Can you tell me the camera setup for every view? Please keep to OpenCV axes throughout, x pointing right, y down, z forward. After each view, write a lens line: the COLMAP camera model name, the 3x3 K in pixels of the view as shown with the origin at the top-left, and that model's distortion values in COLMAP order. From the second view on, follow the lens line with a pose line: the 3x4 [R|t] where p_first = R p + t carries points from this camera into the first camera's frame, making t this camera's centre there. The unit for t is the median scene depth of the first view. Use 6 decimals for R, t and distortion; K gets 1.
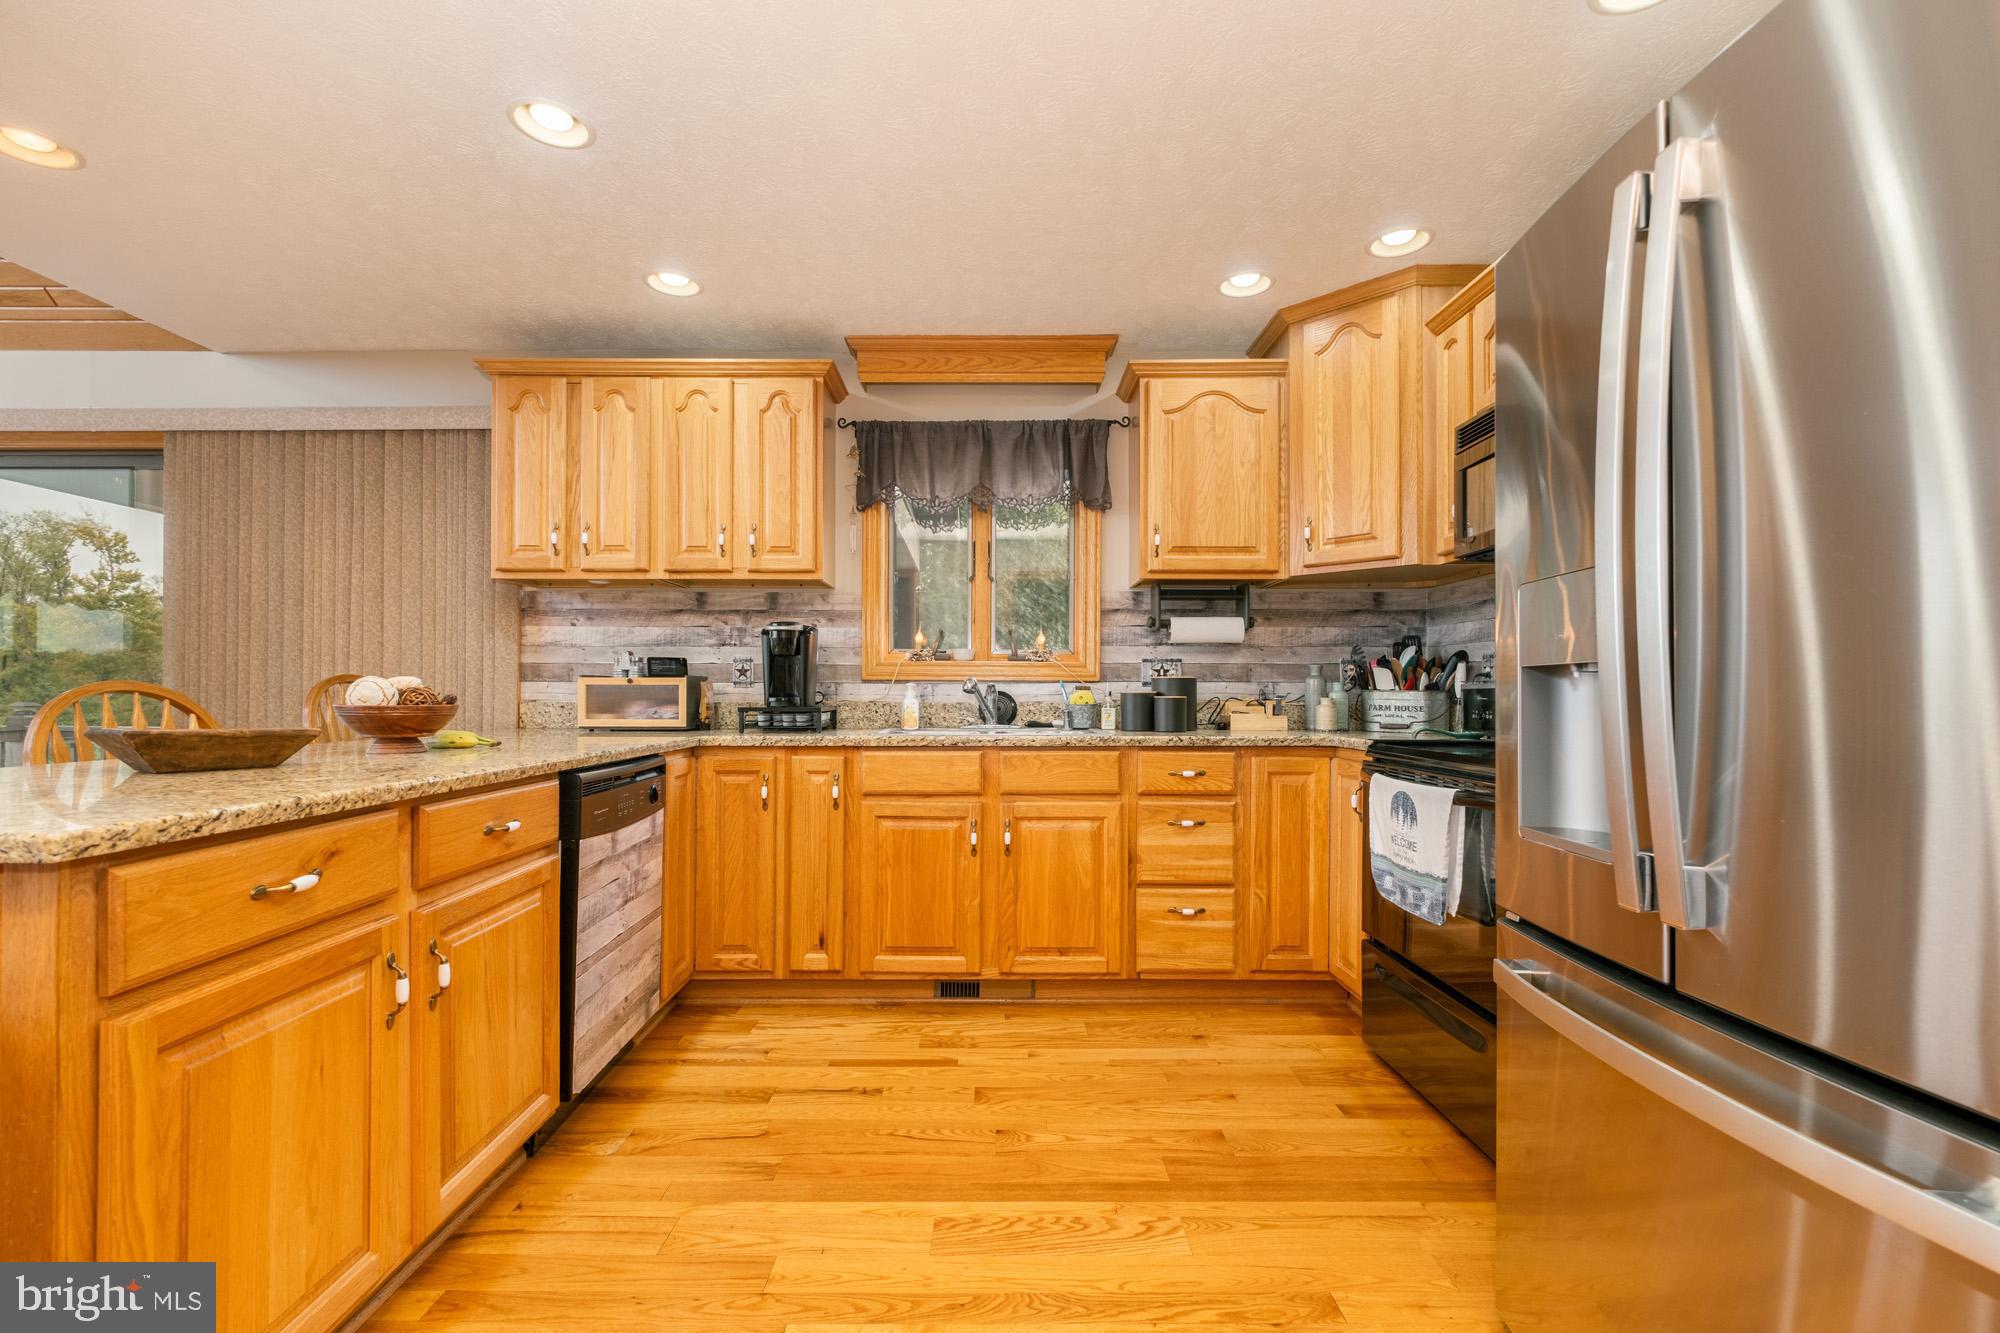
lens RADIAL K [[861.7, 0, 994.5], [0, 861.7, 693.5], [0, 0, 1]] dist [0.000298, 0.000084]
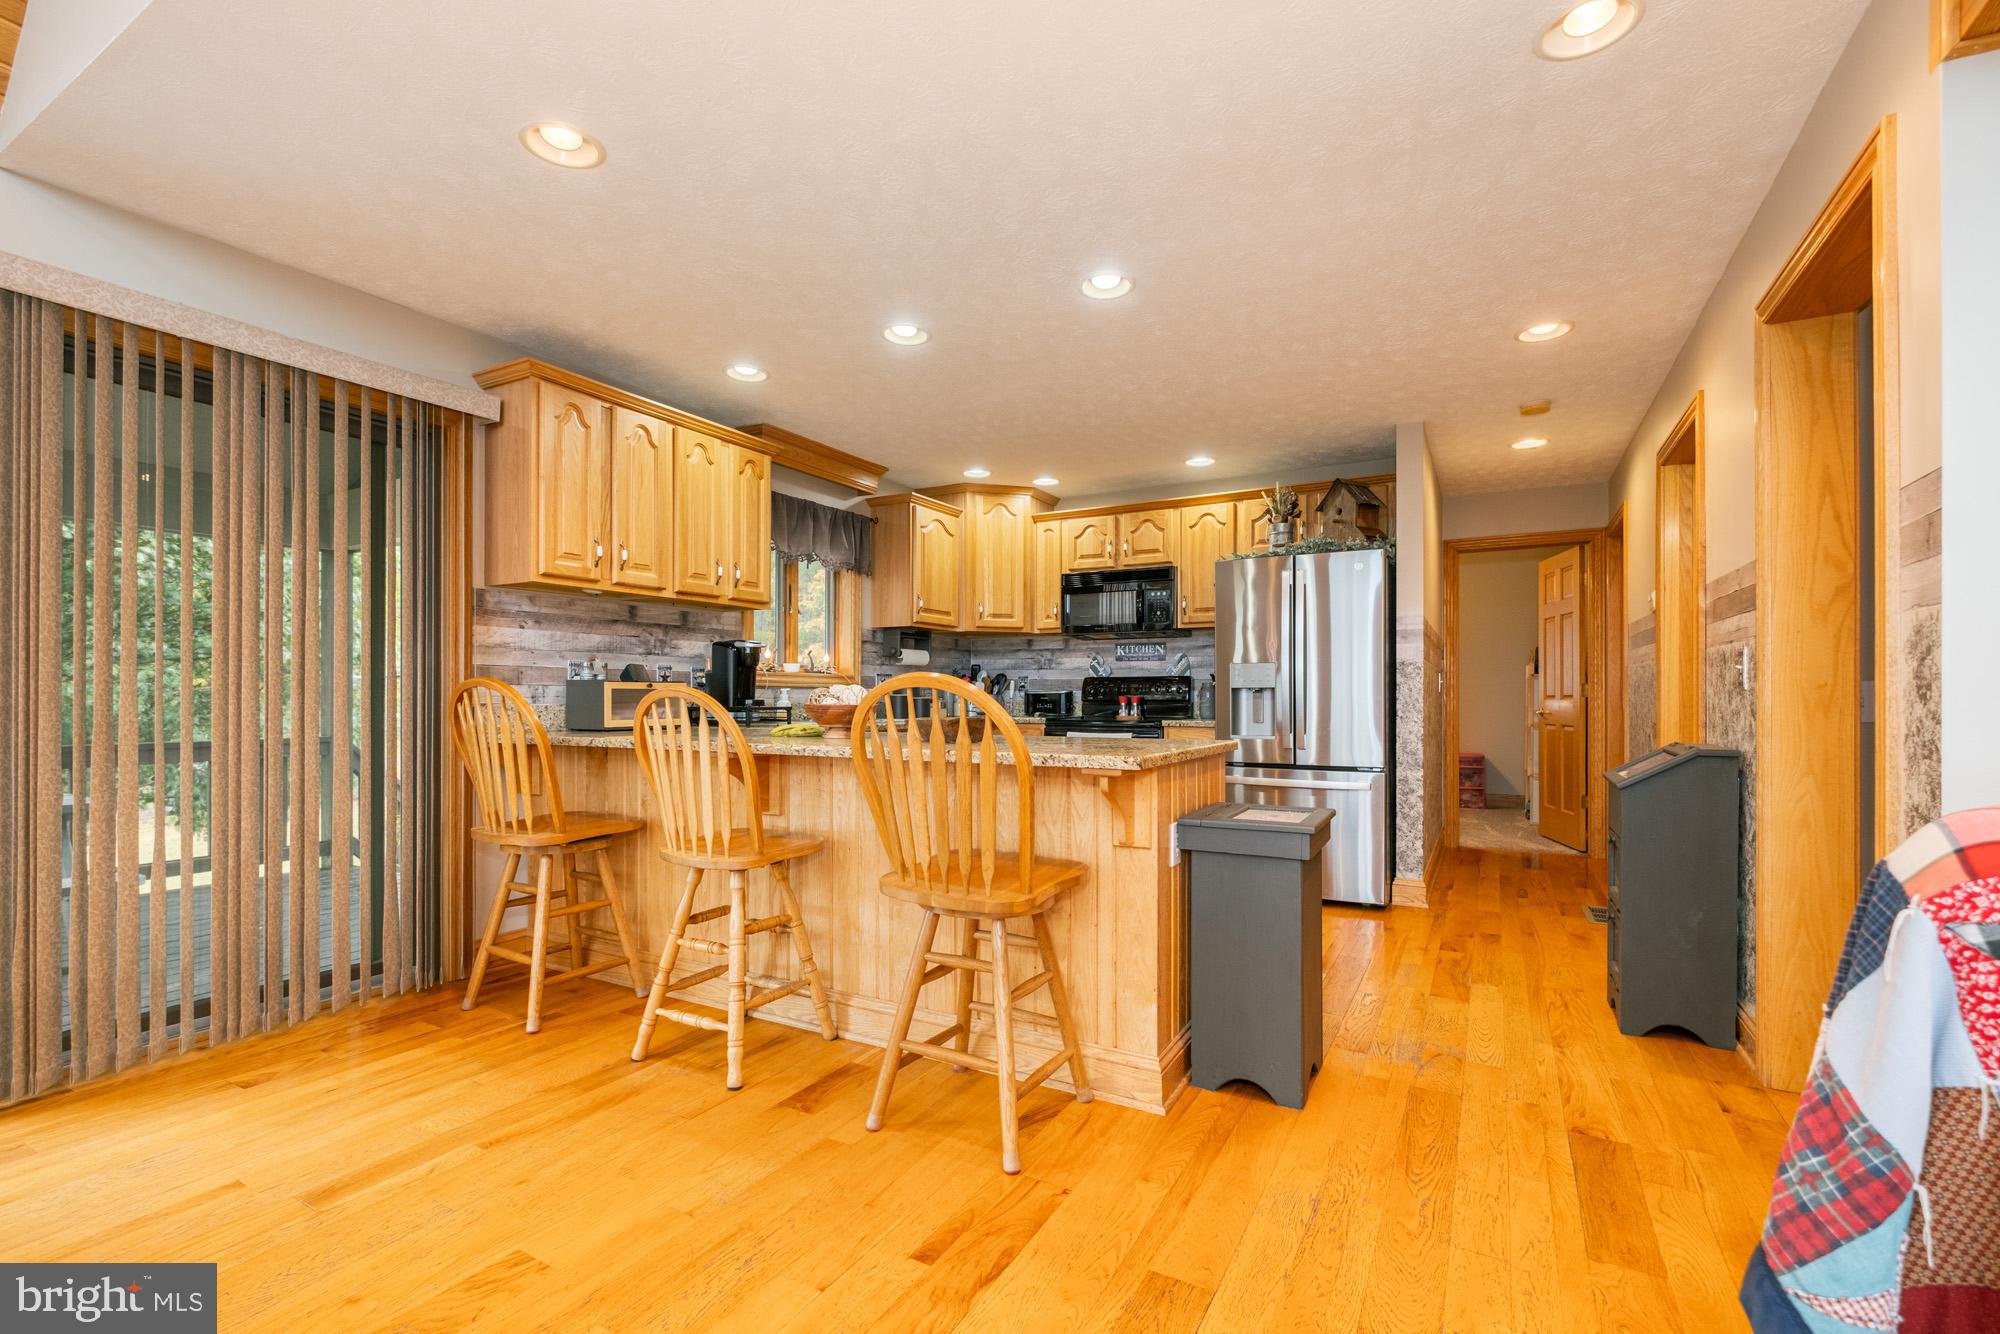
lens RADIAL K [[870.5, 0, 1000.4], [0, 870.5, 694.3], [0, 0, 1]] dist [-0.000398, -0.000099]
pose [[0.495256, 0.000145, 0.868747, -1.081152], [-0.000131, 1.000000, -0.000093, -0.003270], [-0.868747, -0.000067, 0.495256, 0.035000]]
